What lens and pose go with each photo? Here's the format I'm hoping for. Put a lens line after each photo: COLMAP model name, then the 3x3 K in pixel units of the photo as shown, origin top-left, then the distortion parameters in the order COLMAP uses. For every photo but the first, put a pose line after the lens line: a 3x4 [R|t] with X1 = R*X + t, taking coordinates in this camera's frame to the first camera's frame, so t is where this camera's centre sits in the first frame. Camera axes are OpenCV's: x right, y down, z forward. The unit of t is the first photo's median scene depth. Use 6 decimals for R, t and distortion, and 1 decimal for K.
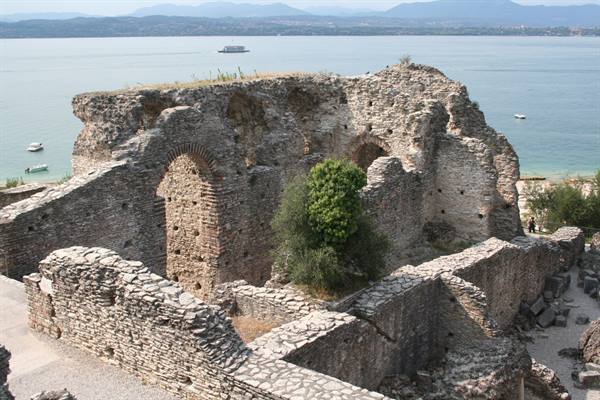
lens RADIAL K [[668.9, 0, 300.0], [0, 668.9, 200.0], [0, 0, 1]] dist [-0.063833, 0.006700]
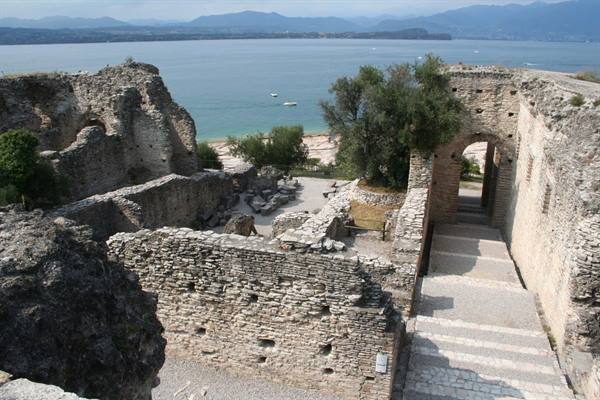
lens RADIAL K [[487.8, 0, 300.0], [0, 487.8, 200.0], [0, 0, 1]] dist [-0.179418, 0.150735]
pose [[0.942994, -0.105467, 0.315655, 0.196245], [0.079197, 0.992326, 0.094961, 0.031998], [-0.323248, -0.064548, 0.944110, -0.146822]]
